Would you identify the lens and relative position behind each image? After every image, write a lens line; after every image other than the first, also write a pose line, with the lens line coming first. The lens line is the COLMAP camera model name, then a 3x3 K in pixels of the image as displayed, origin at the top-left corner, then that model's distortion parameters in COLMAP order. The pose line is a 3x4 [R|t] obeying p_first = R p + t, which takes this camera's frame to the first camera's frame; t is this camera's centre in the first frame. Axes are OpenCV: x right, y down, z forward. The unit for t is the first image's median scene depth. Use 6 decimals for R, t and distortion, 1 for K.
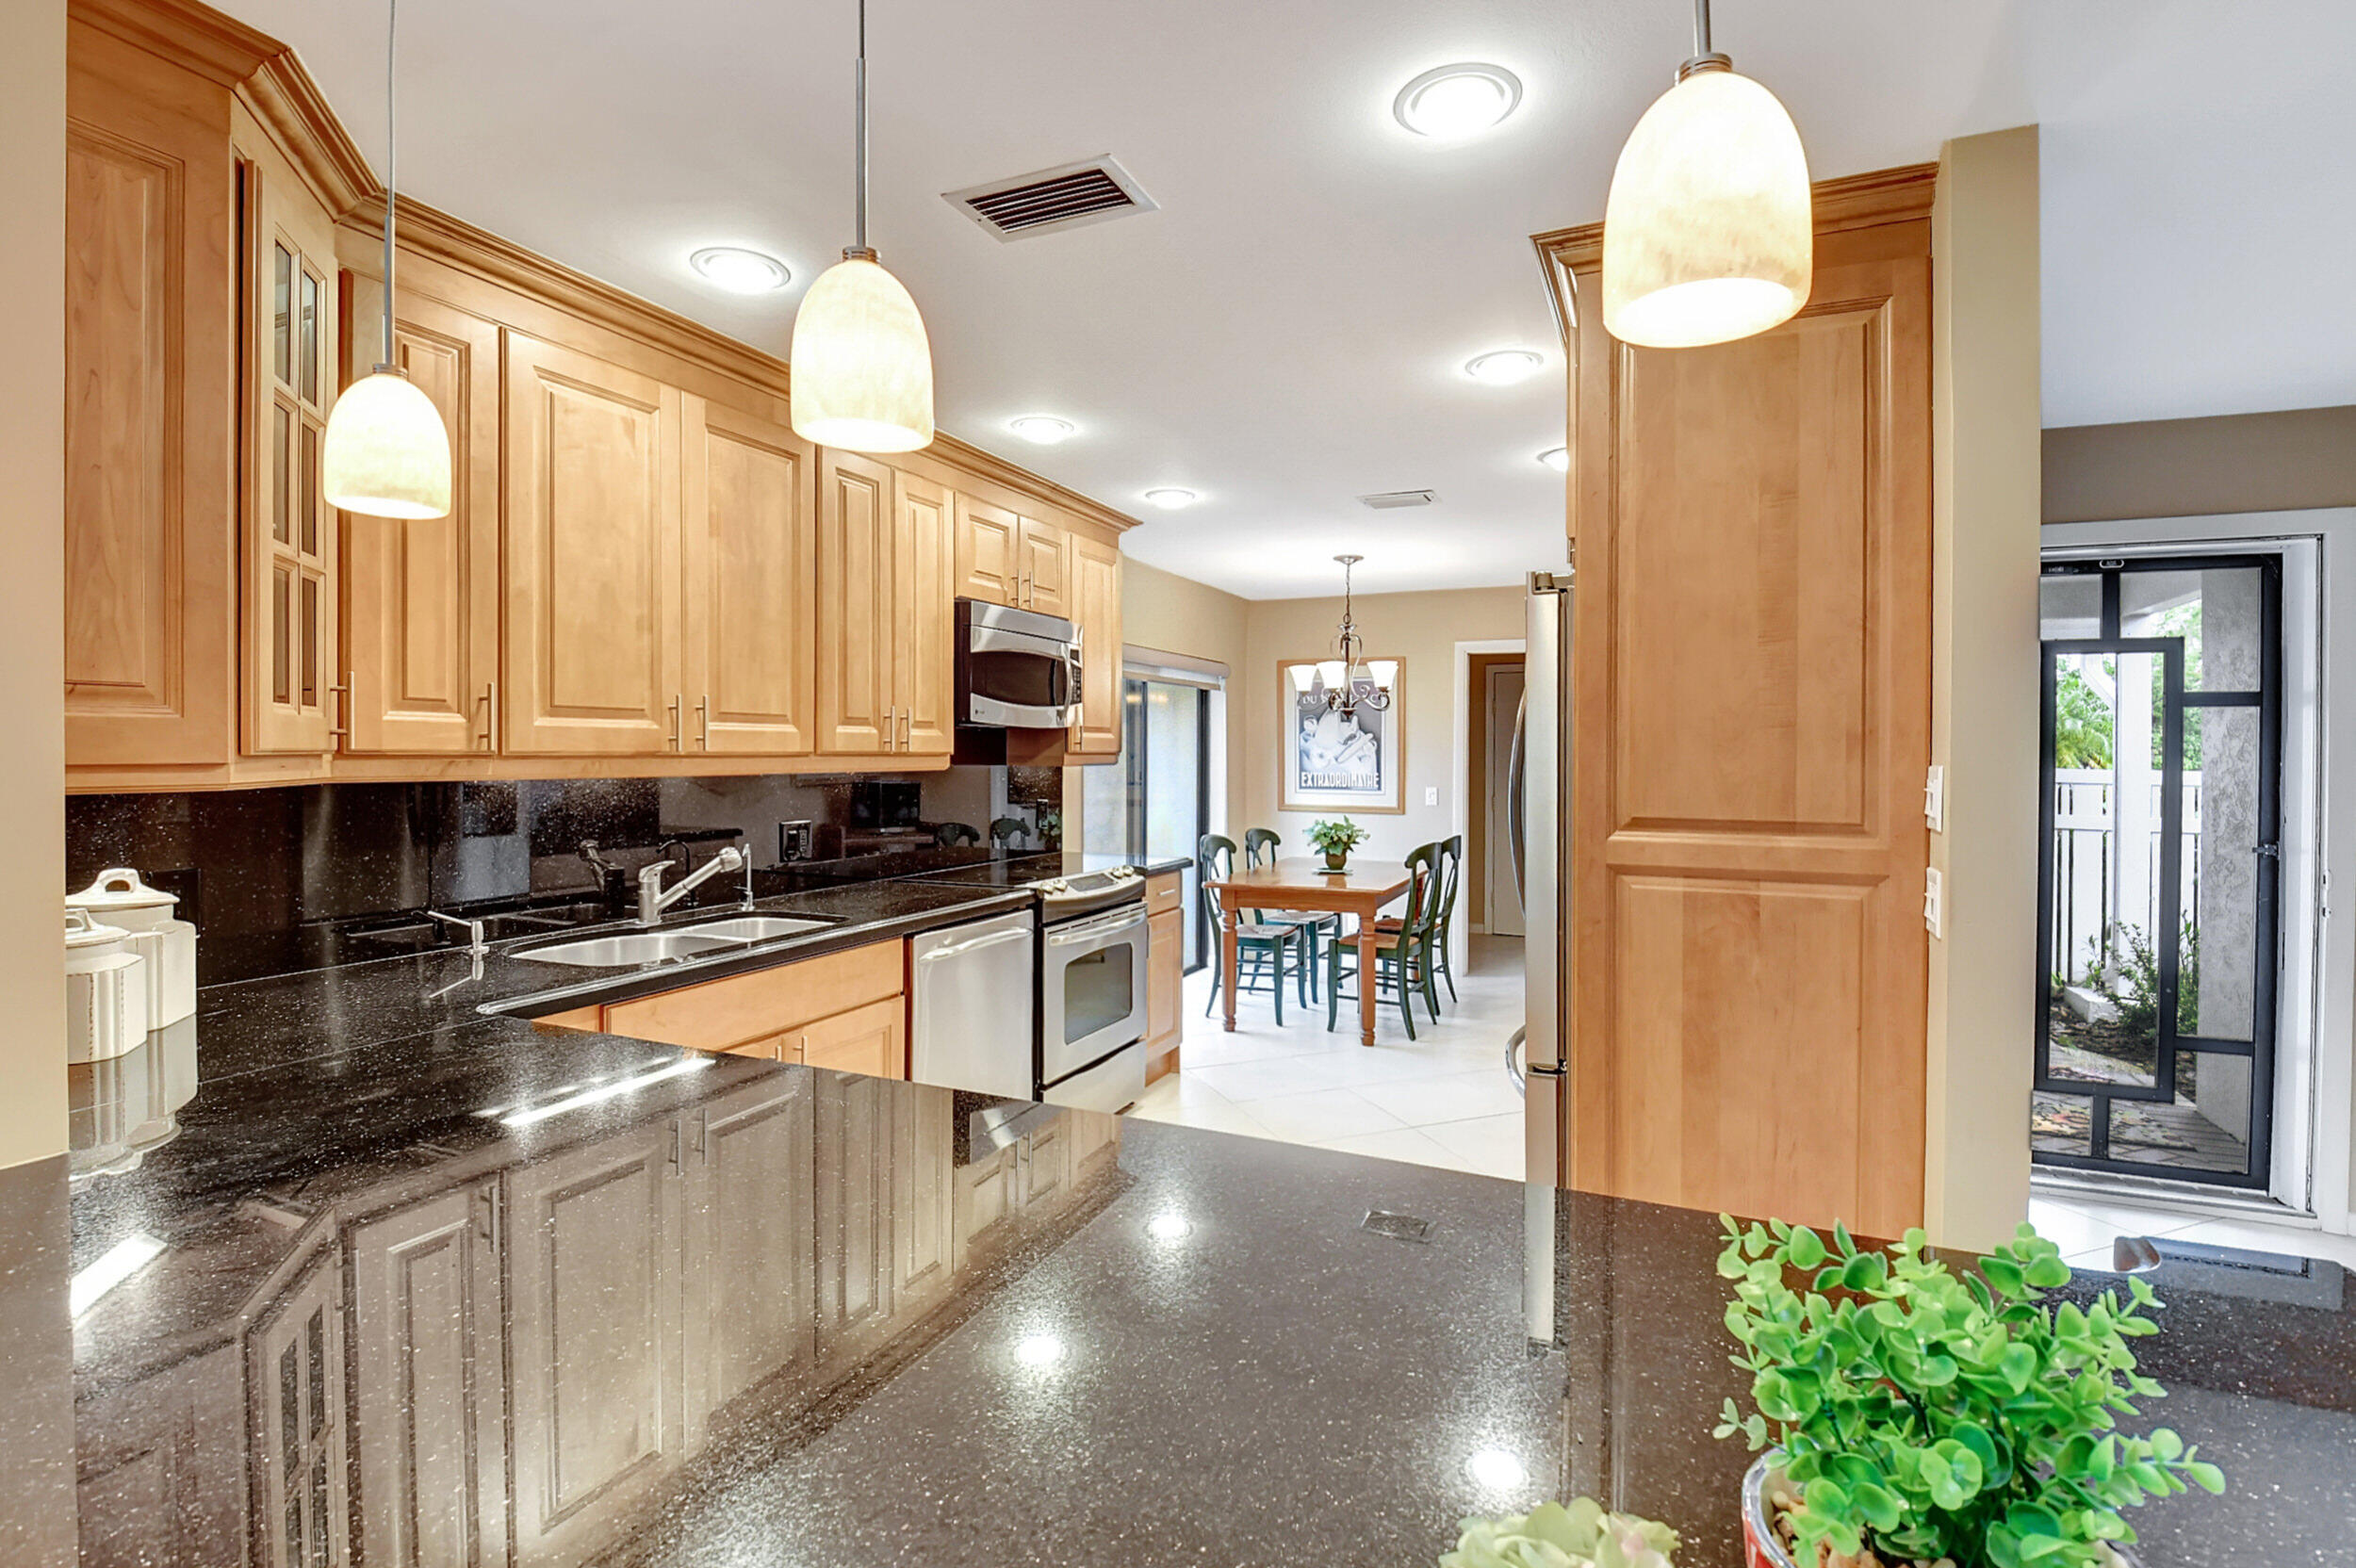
lens RADIAL K [[1090.2, 0, 1192.9], [0, 1090.2, 754.5], [0, 0, 1]] dist [0.013224, -0.022462]
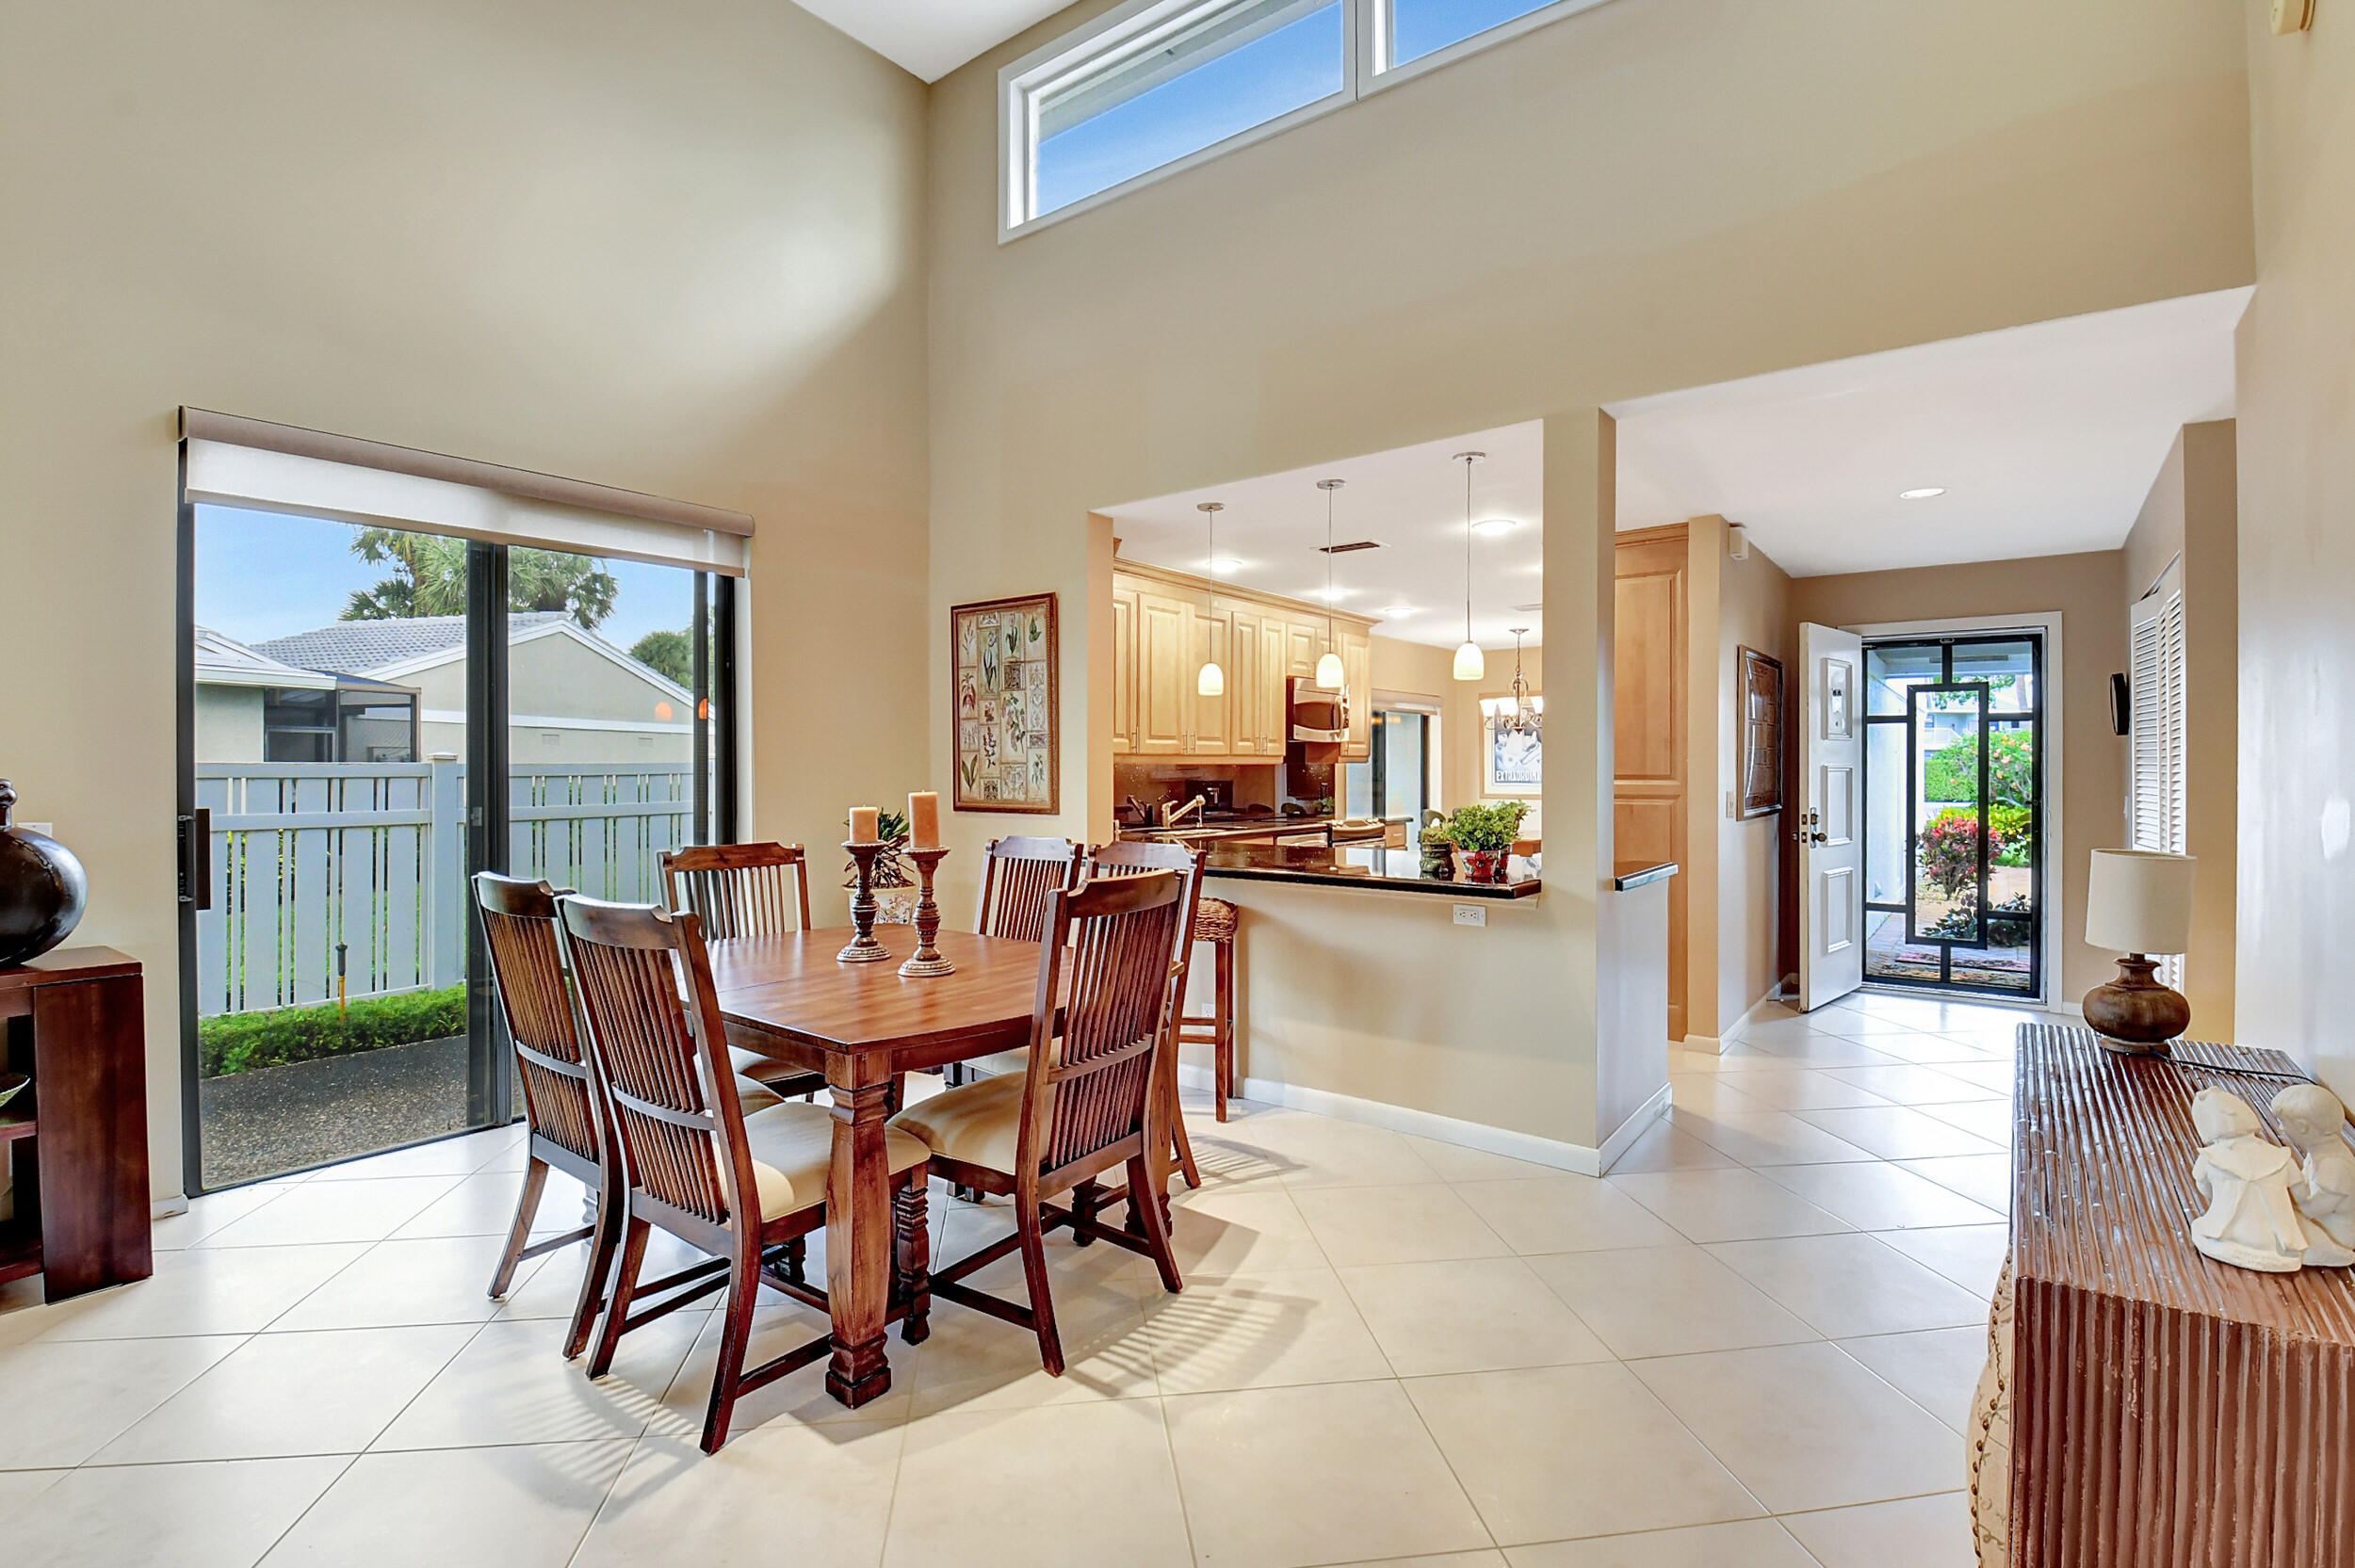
lens RADIAL K [[1101.6, 0, 1170.5], [0, 1101.6, 771.1], [0, 0, 1]] dist [0.000700, -0.000672]
pose [[0.972034, -0.006783, -0.234742, 0.046712], [0.006827, 0.999977, -0.000628, 0.027894], [0.234741, -0.000993, 0.972058, -1.013447]]
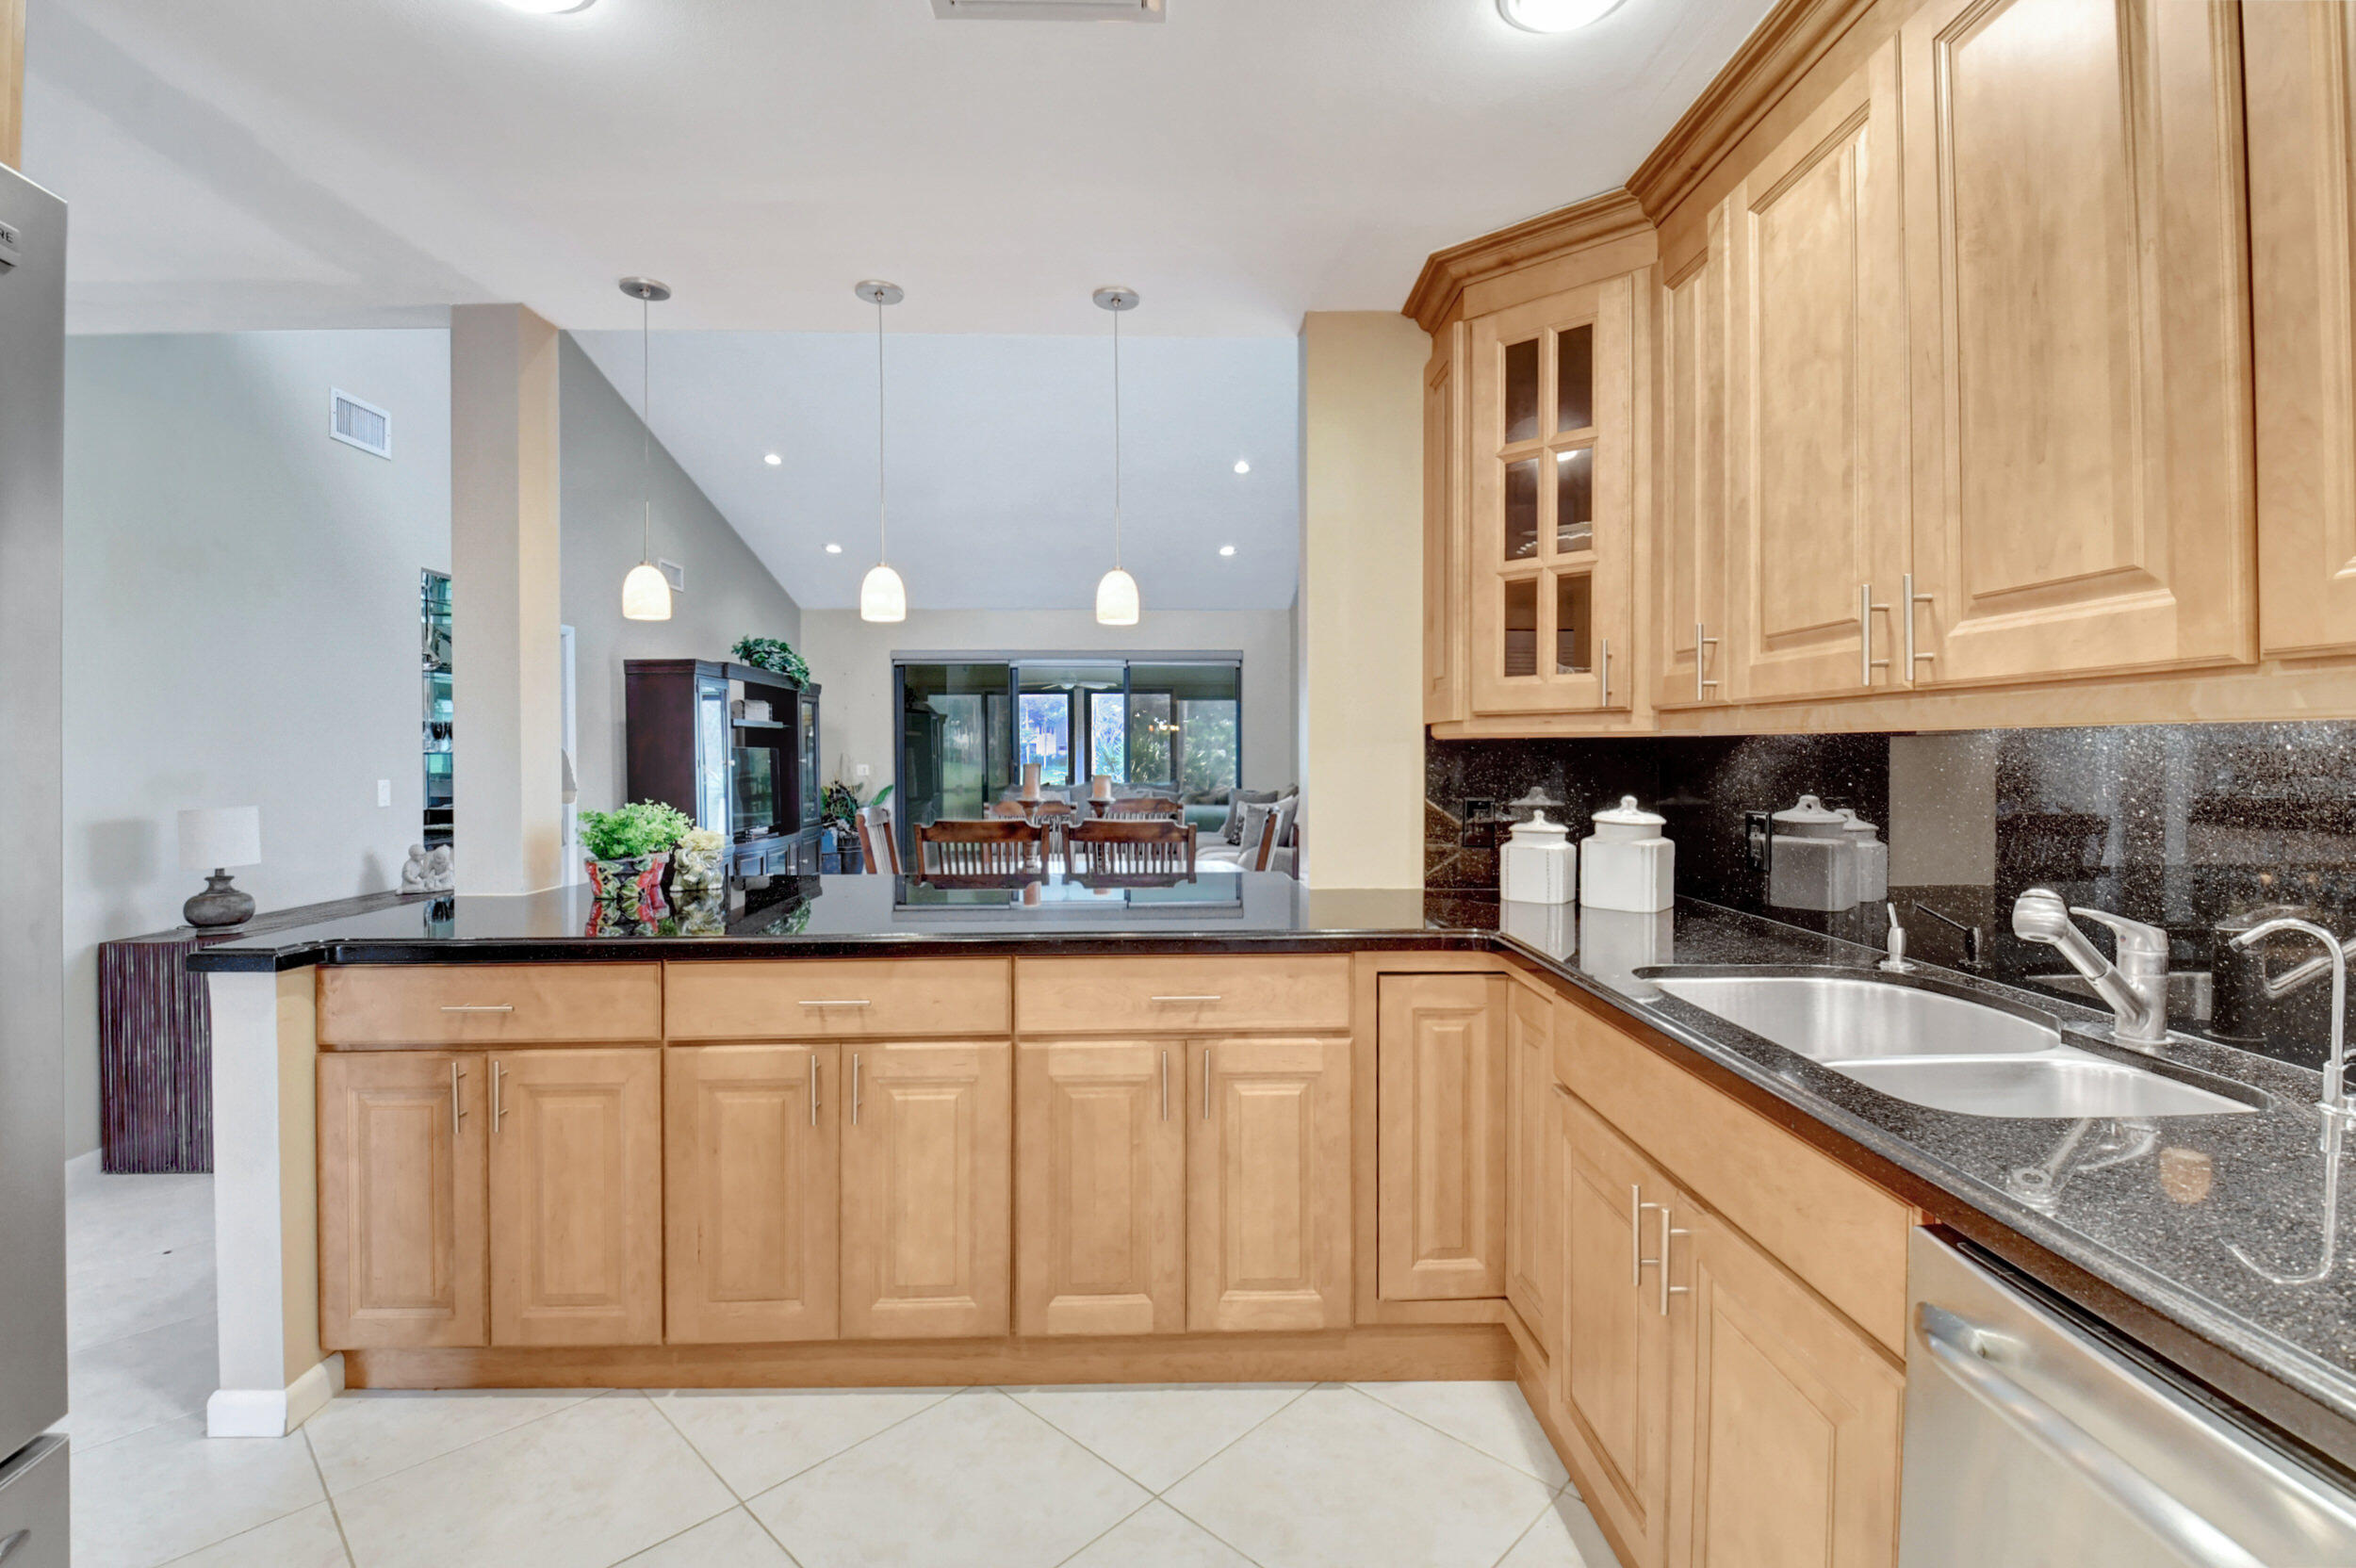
lens RADIAL K [[1065.5, 0, 1182.9], [0, 1065.5, 793.8], [0, 0, 1]] dist [0.015171, -0.017435]
pose [[-0.903712, 0.012678, -0.427953, 0.063129], [-0.005179, 0.999165, 0.040536, 0.023453], [0.428110, 0.038849, -0.902891, 0.994007]]
